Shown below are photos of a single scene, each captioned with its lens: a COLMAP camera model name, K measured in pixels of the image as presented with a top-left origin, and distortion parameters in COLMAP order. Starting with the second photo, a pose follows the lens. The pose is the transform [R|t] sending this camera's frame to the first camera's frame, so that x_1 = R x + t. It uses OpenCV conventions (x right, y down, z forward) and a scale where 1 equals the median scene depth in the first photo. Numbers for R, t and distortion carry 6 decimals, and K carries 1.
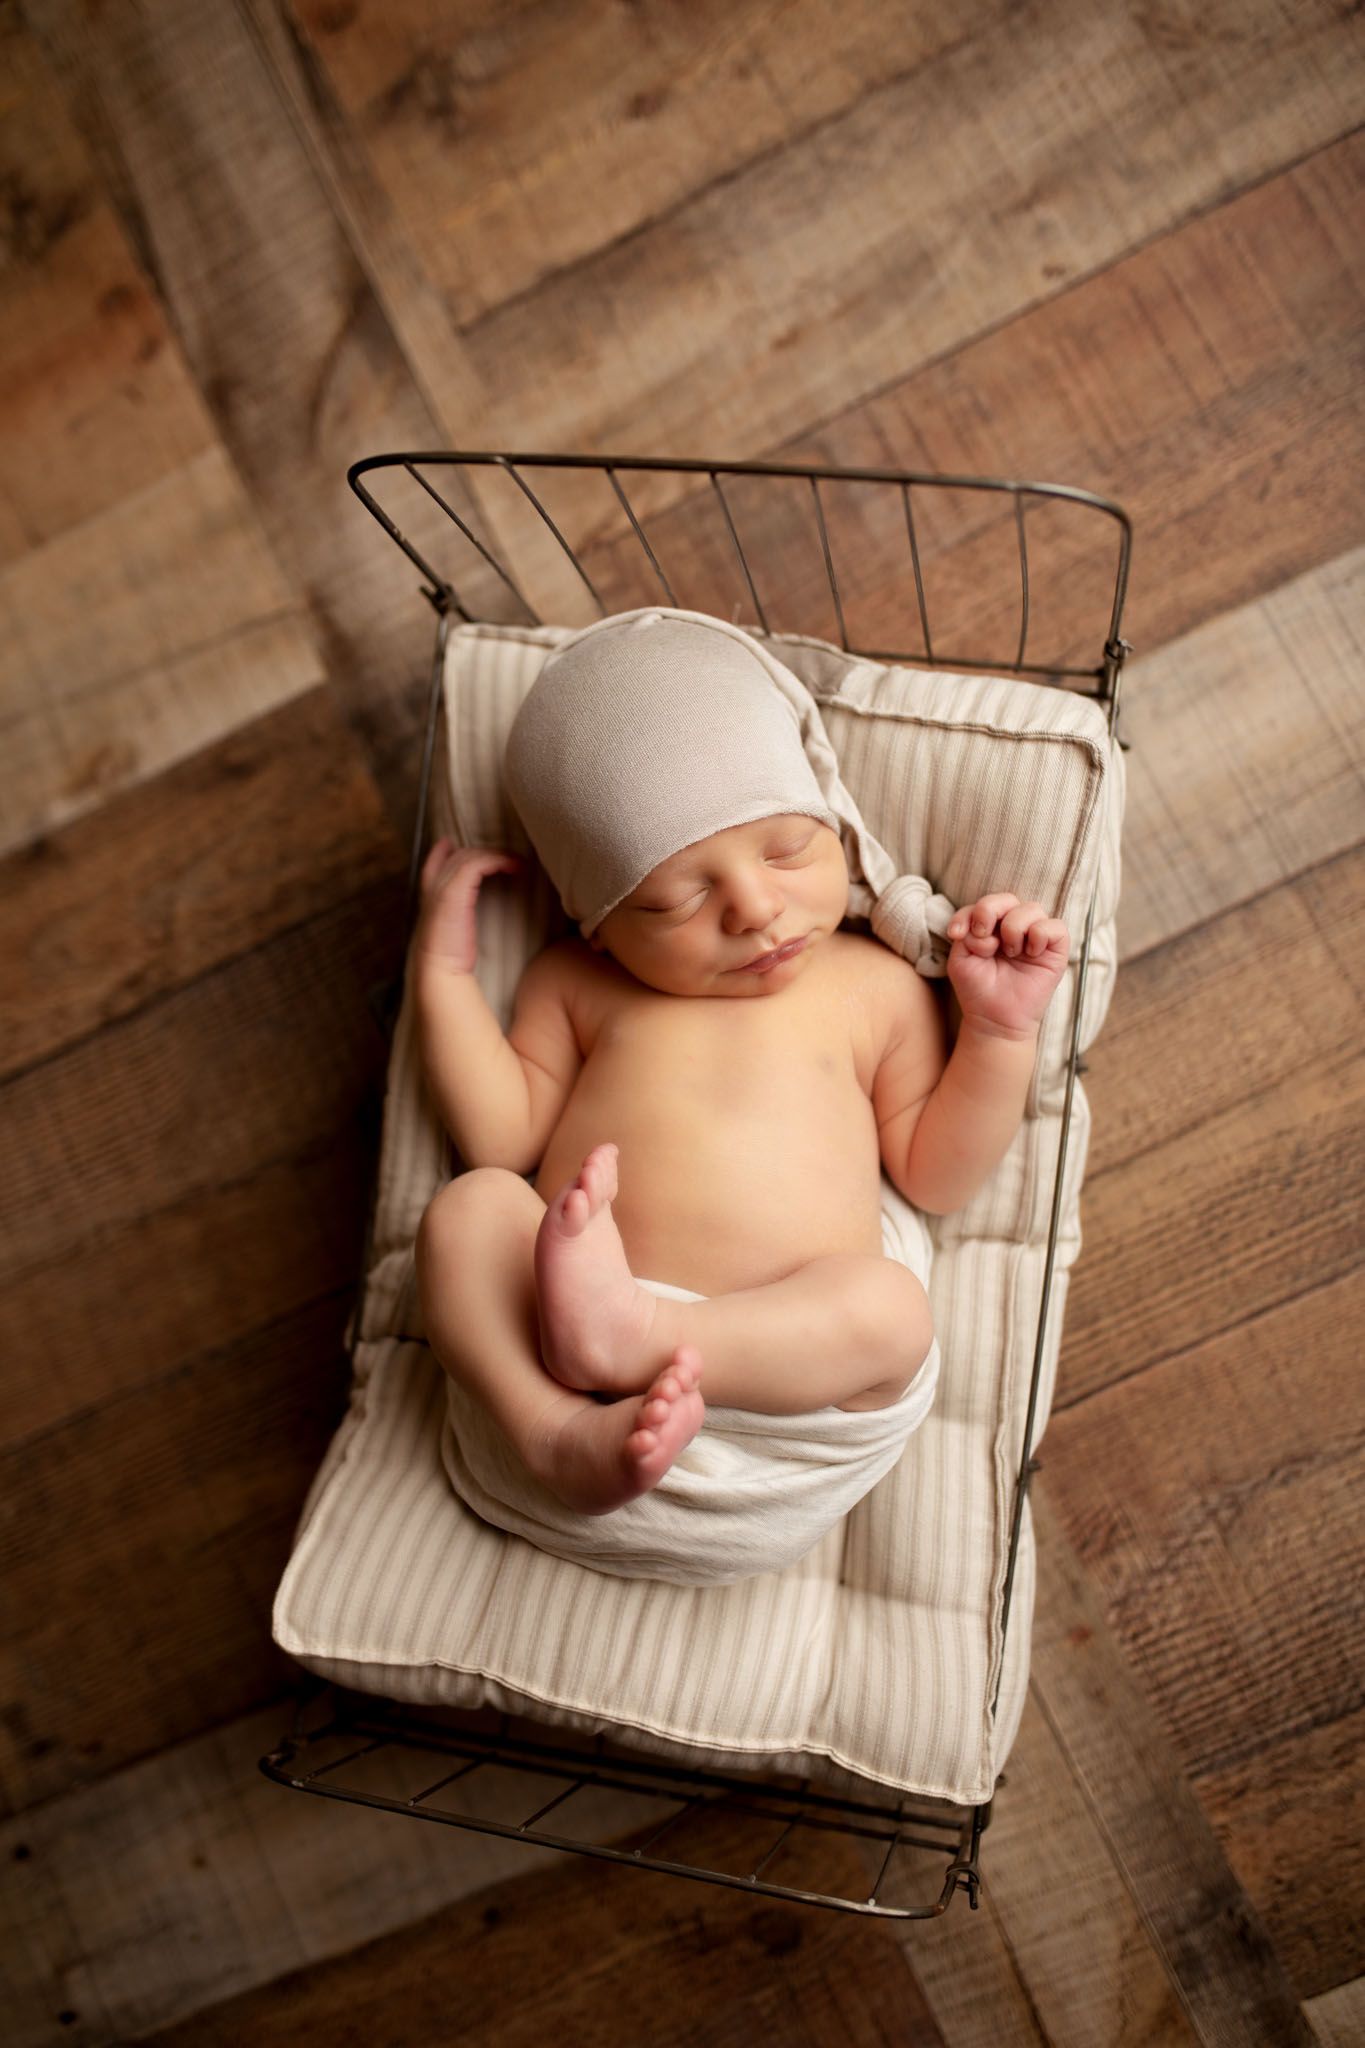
lens RADIAL K [[2070.4, 0, 681.9], [0, 2070.4, 1023.4], [0, 0, 1]] dist [-0.012028, 0.000000]
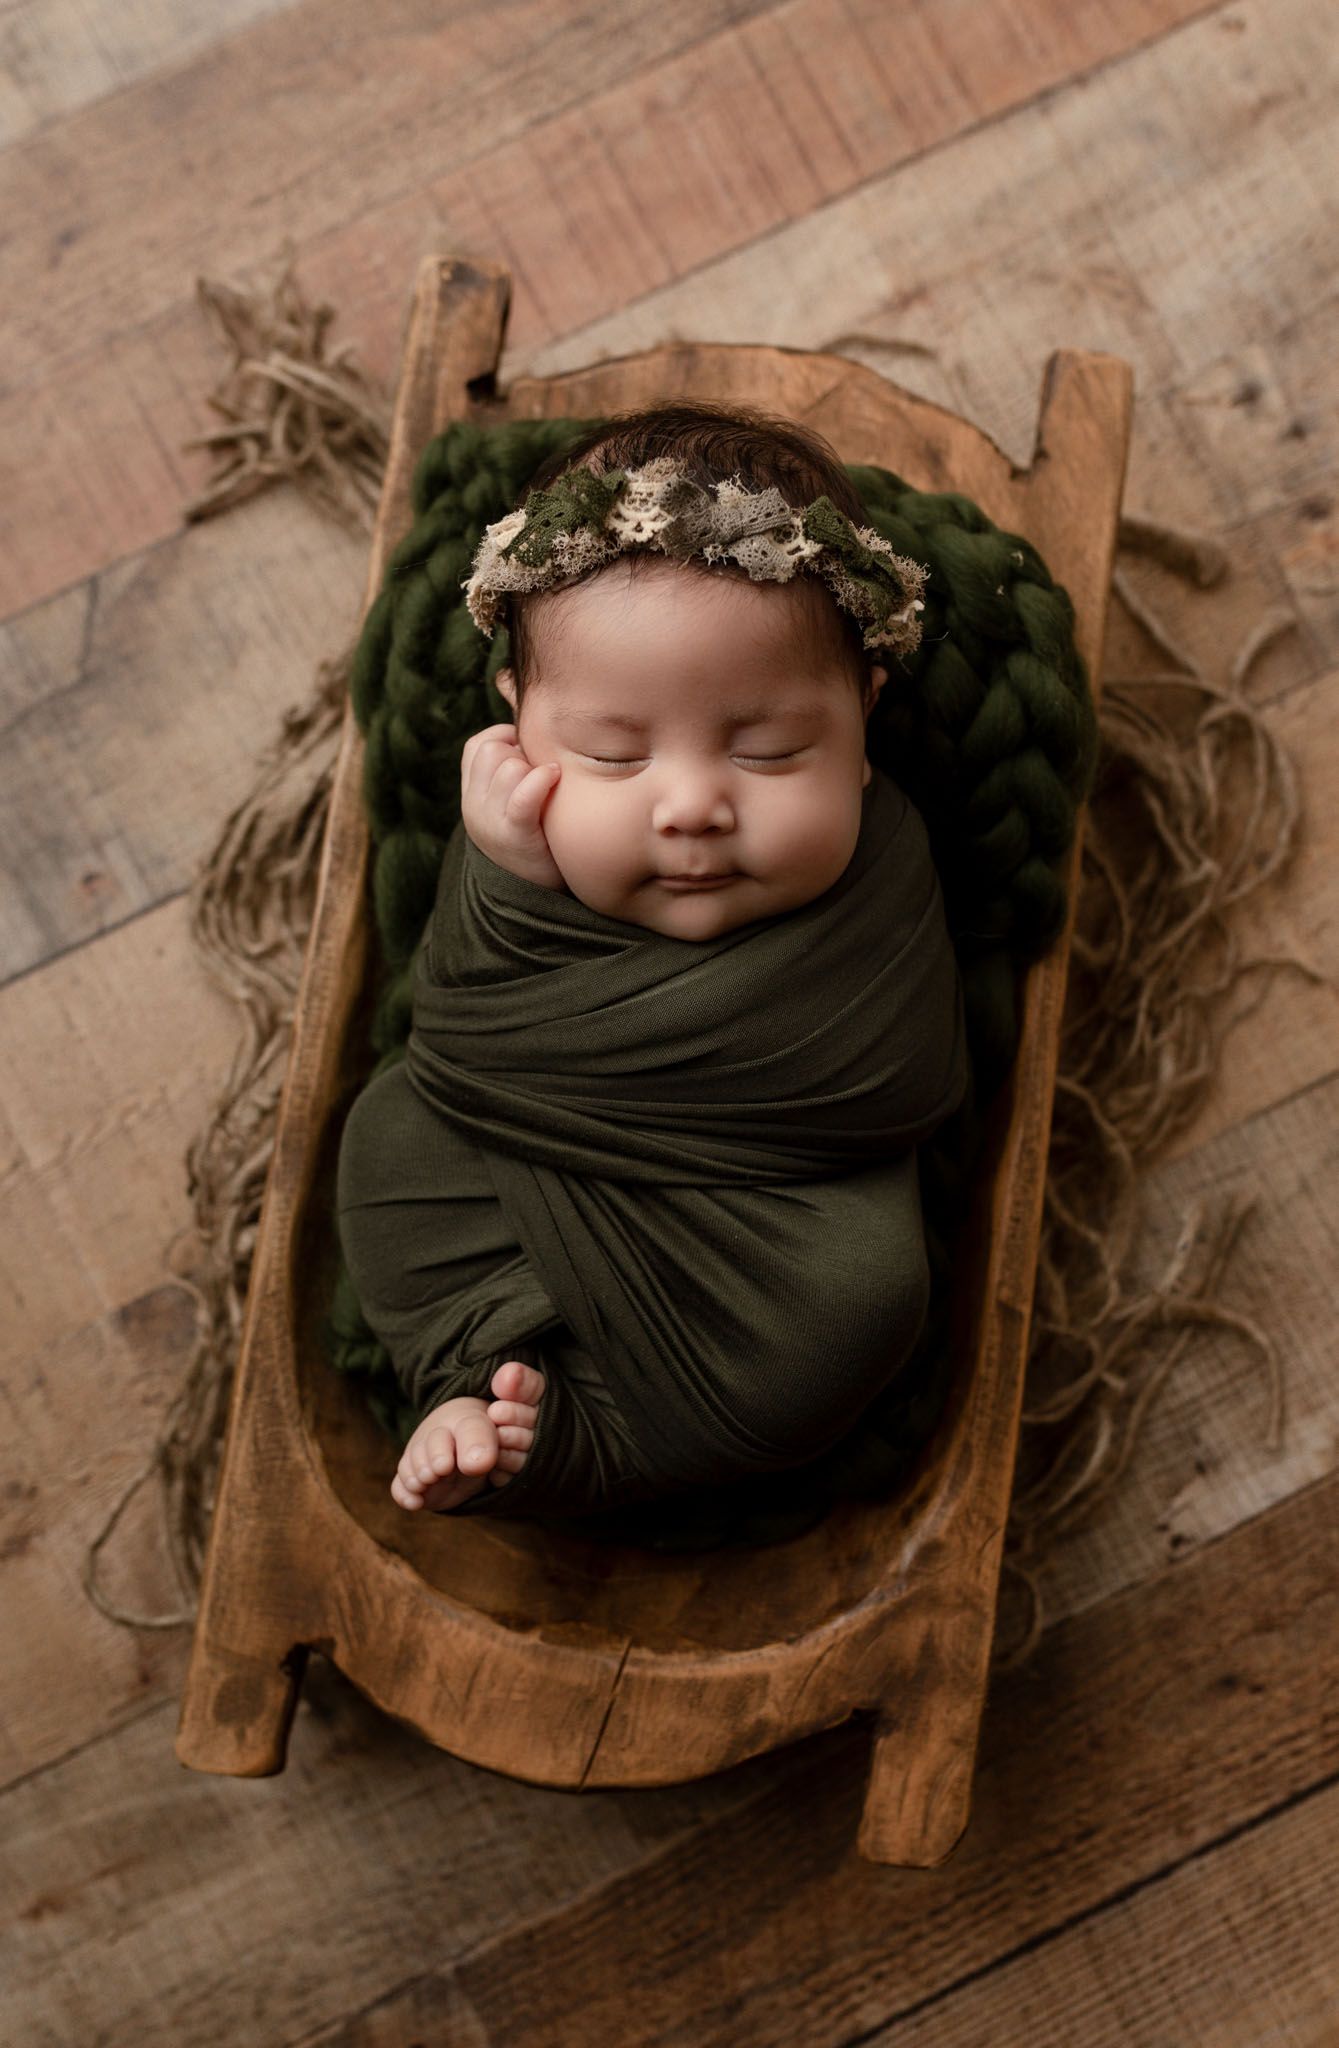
lens RADIAL K [[2101.7, 0, 670.4], [0, 2101.7, 1024.5], [0, 0, 1]] dist [-0.008485, 0.000000]
pose [[-0.920499, -0.207250, 0.331254, 0.033124], [-0.090265, -0.712034, -0.696319, -0.044309], [0.380176, -0.670862, 0.636719, 0.102271]]
